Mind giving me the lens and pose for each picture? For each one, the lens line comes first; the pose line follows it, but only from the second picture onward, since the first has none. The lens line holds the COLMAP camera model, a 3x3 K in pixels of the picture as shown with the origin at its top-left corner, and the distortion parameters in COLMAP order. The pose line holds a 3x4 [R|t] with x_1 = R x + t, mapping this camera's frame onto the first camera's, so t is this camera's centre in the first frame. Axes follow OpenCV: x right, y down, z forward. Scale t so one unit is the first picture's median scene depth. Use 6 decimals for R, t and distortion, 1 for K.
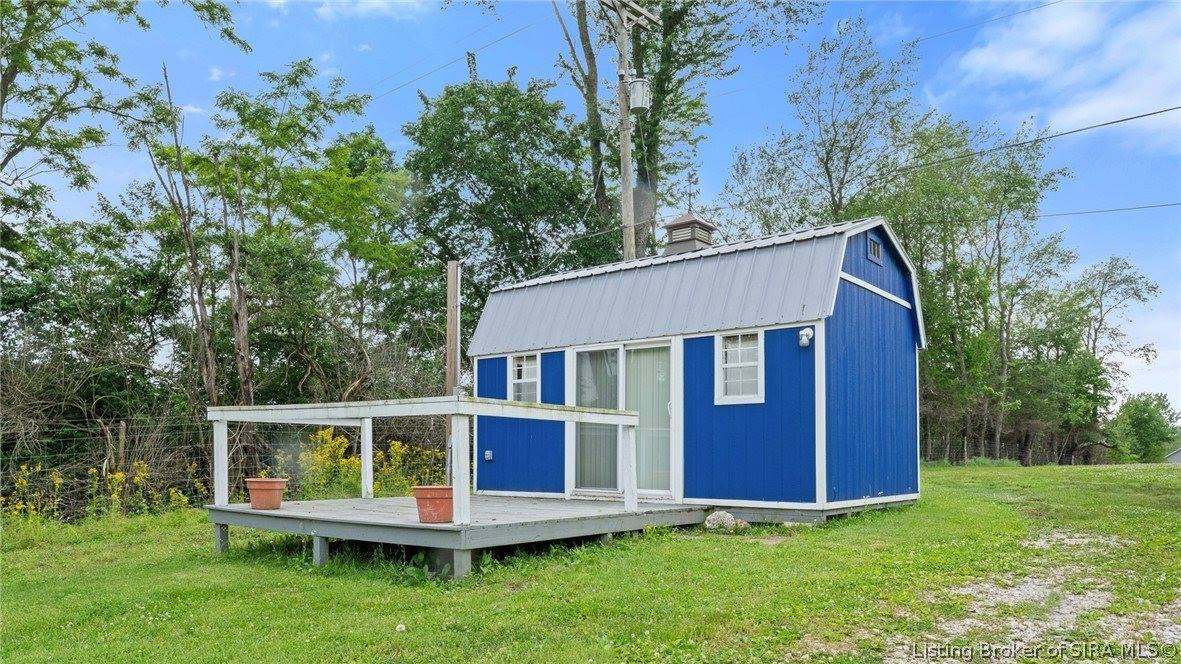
lens RADIAL K [[820.8, 0, 590.5], [0, 820.8, 332.0], [0, 0, 1]] dist [-0.251584, 0.000030]
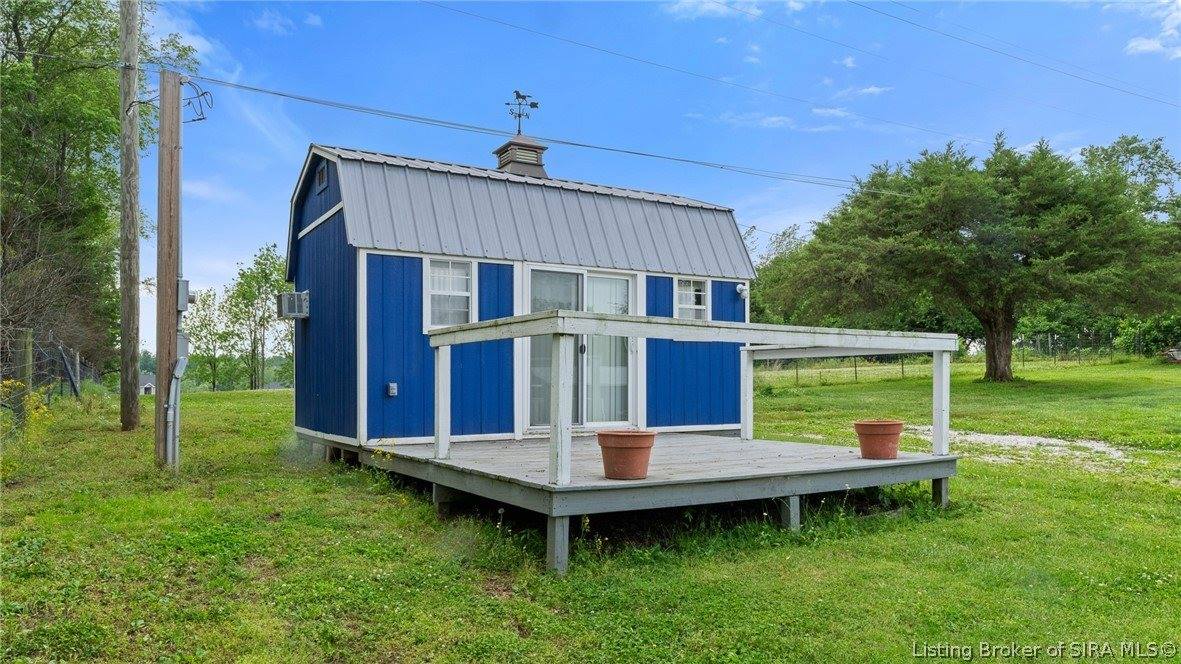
lens RADIAL K [[820.8, 0, 590.5], [0, 820.8, 332.0], [0, 0, 1]] dist [-0.251584, 0.000030]
pose [[0.339970, 0.056109, 0.938761, -0.820810], [-0.131508, 0.991247, -0.011621, 0.094264], [-0.931196, -0.119504, 0.344373, 0.650280]]
